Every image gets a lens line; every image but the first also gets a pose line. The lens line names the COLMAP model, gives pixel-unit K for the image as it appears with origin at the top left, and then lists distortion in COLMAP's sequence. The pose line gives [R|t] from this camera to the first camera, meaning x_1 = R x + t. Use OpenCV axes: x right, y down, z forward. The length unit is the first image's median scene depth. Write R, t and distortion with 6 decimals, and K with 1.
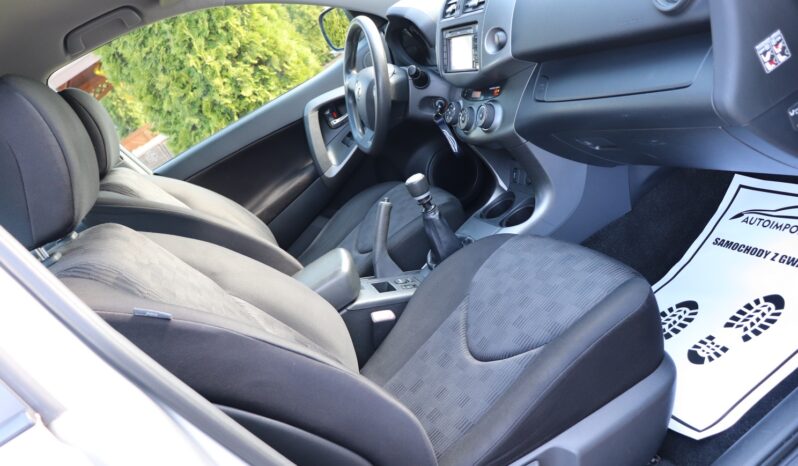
lens RADIAL K [[666.5, 0, 399.0], [0, 666.5, 233.0], [0, 0, 1]] dist [-0.187867, 0.169170]
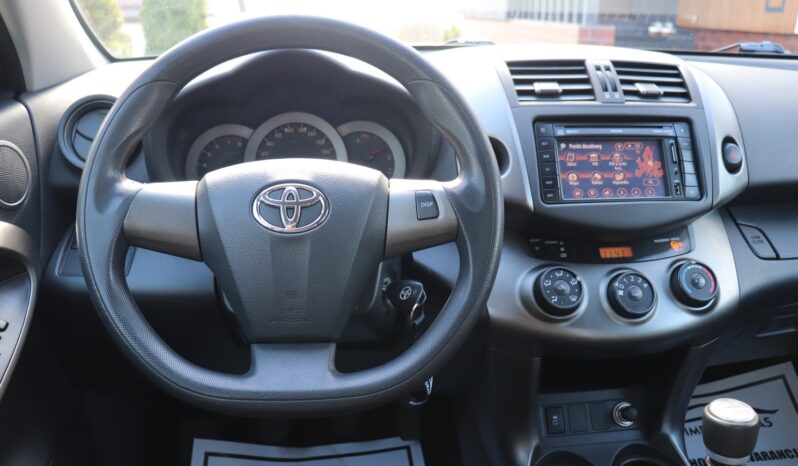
lens RADIAL K [[666.5, 0, 399.0], [0, 666.5, 233.0], [0, 0, 1]] dist [-0.187867, 0.169170]
pose [[0.224334, 0.214905, 0.950521, -0.423582], [0.255243, 0.928373, -0.270137, -0.127467], [-0.940492, 0.303215, 0.153412, 1.083091]]
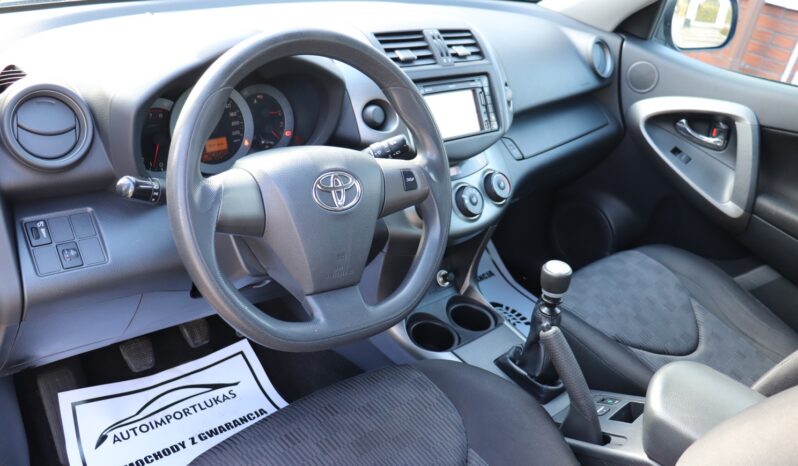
lens RADIAL K [[666.5, 0, 399.0], [0, 666.5, 233.0], [0, 0, 1]] dist [-0.187867, 0.169170]
pose [[-0.372559, 0.011186, 0.927941, -0.563882], [0.415579, 0.896071, 0.156049, -0.291786], [-0.829756, 0.443770, -0.338488, 1.343187]]
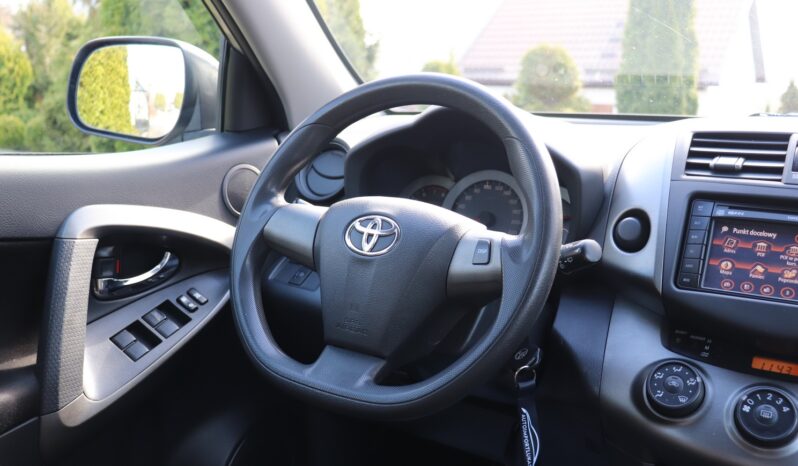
lens RADIAL K [[814.8, 0, 399.0], [0, 814.8, 233.0], [0, 0, 1]] dist [-0.087933, 0.127437]
pose [[0.678784, 0.411268, 0.608368, -0.400993], [-0.148059, 0.888091, -0.435170, -0.023526], [-0.719257, 0.205312, 0.663714, 0.815471]]
